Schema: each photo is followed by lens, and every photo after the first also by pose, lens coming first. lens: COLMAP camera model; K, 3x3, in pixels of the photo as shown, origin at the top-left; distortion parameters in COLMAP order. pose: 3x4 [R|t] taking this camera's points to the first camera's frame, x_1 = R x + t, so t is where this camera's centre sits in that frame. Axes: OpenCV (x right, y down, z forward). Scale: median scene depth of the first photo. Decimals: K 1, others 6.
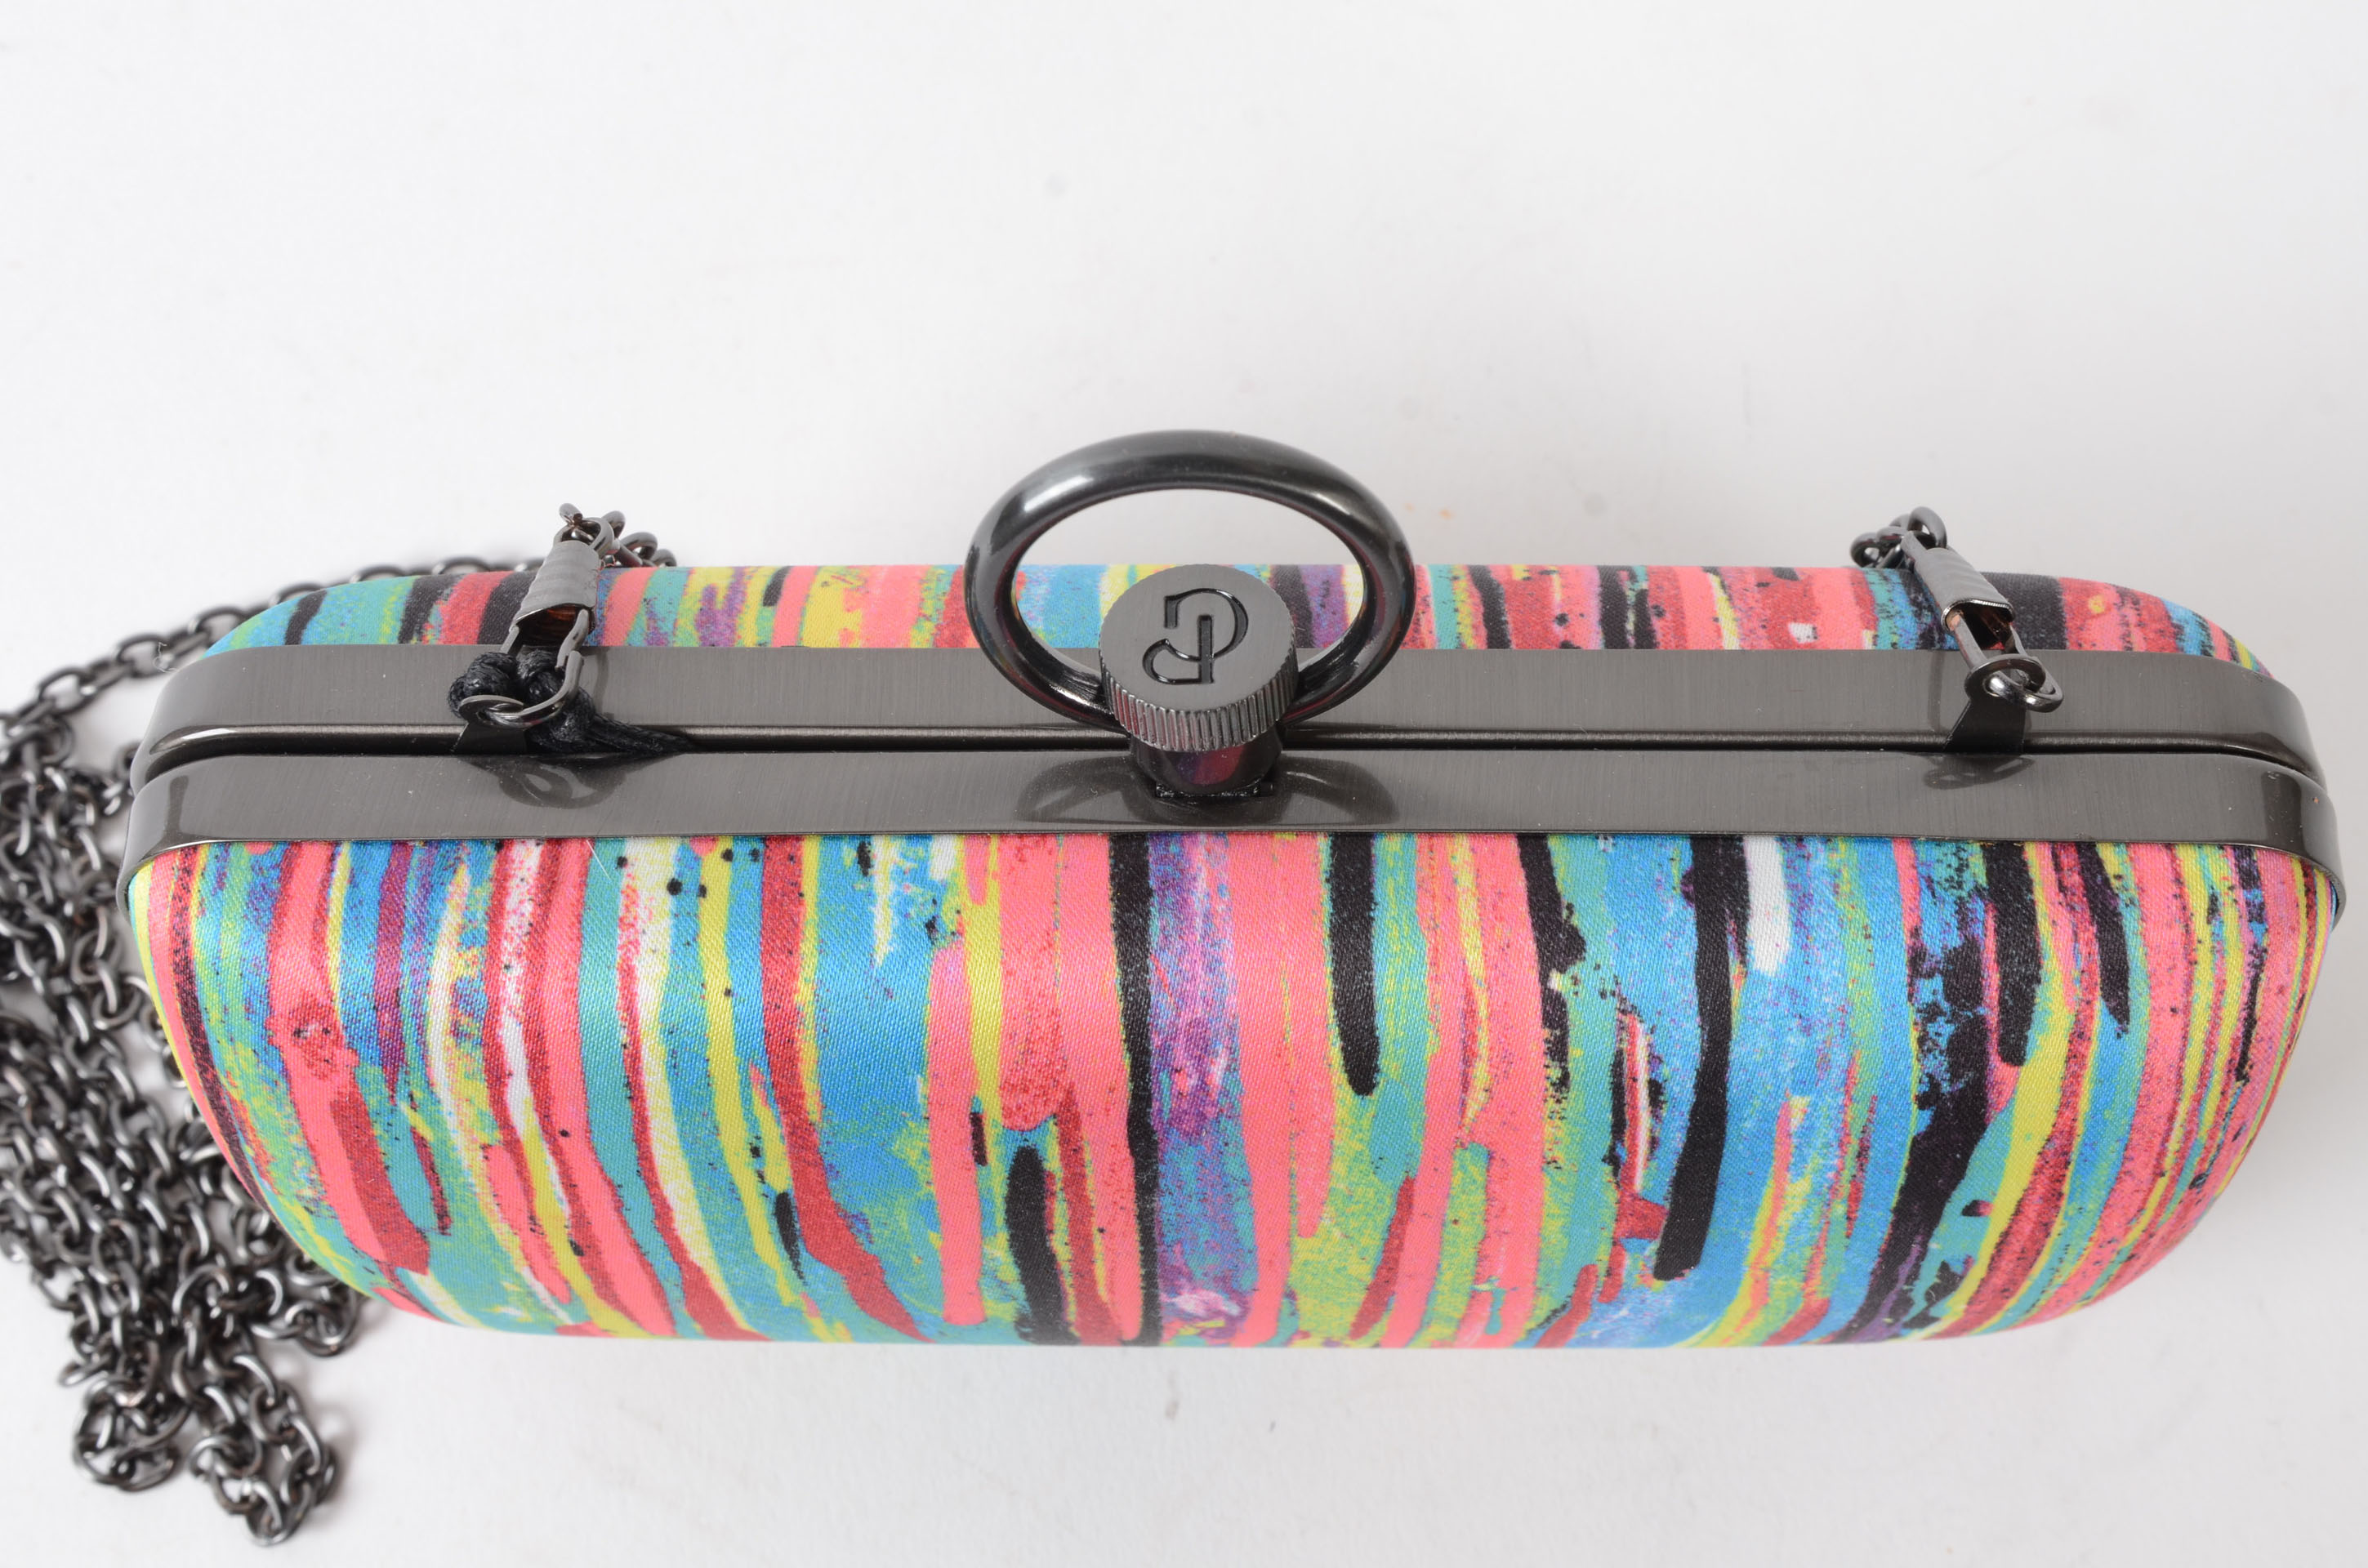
lens RADIAL K [[2574.4, 0, 1205.7], [0, 2574.4, 786.0], [0, 0, 1]] dist [-0.024650, 0.000000]
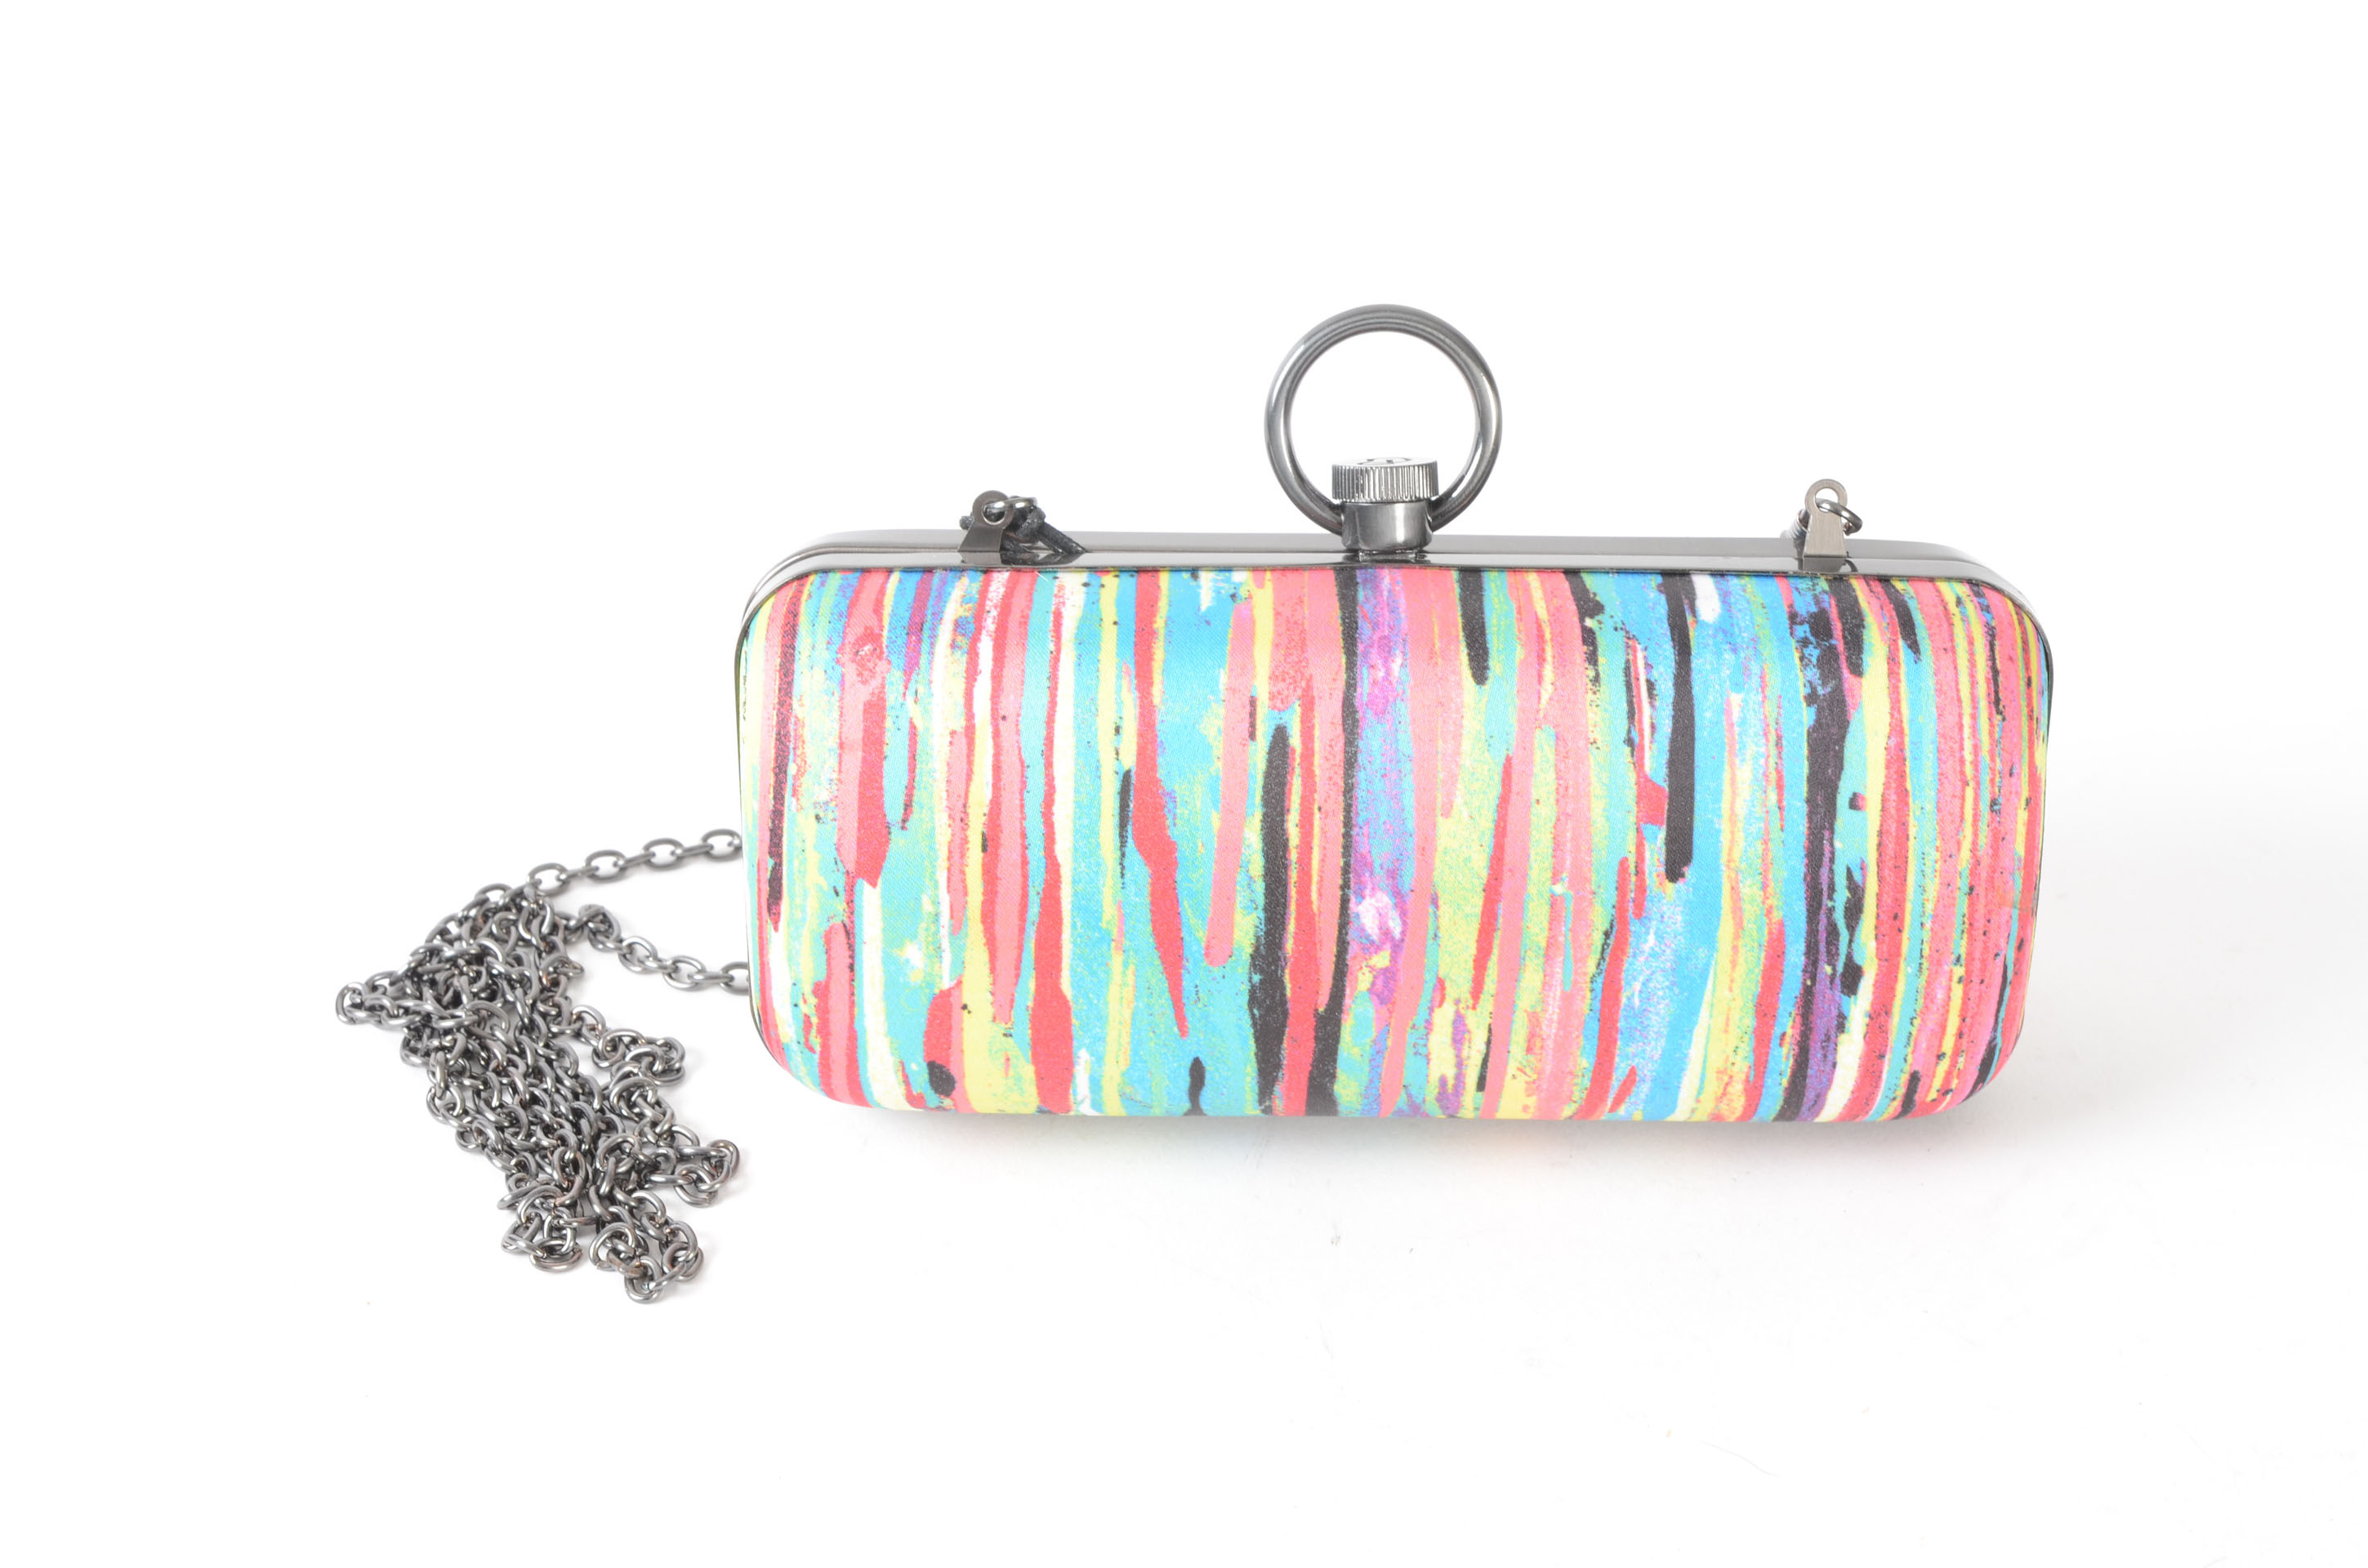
lens RADIAL K [[3494.7, 0, 1175.7], [0, 3494.7, 783.7], [0, 0, 1]] dist [0.017551, 0.000000]
pose [[0.999377, 0.034088, -0.009159, -0.117566], [-0.031346, 0.737809, -0.674281, 1.734338], [-0.016227, 0.674148, 0.738418, -0.669442]]
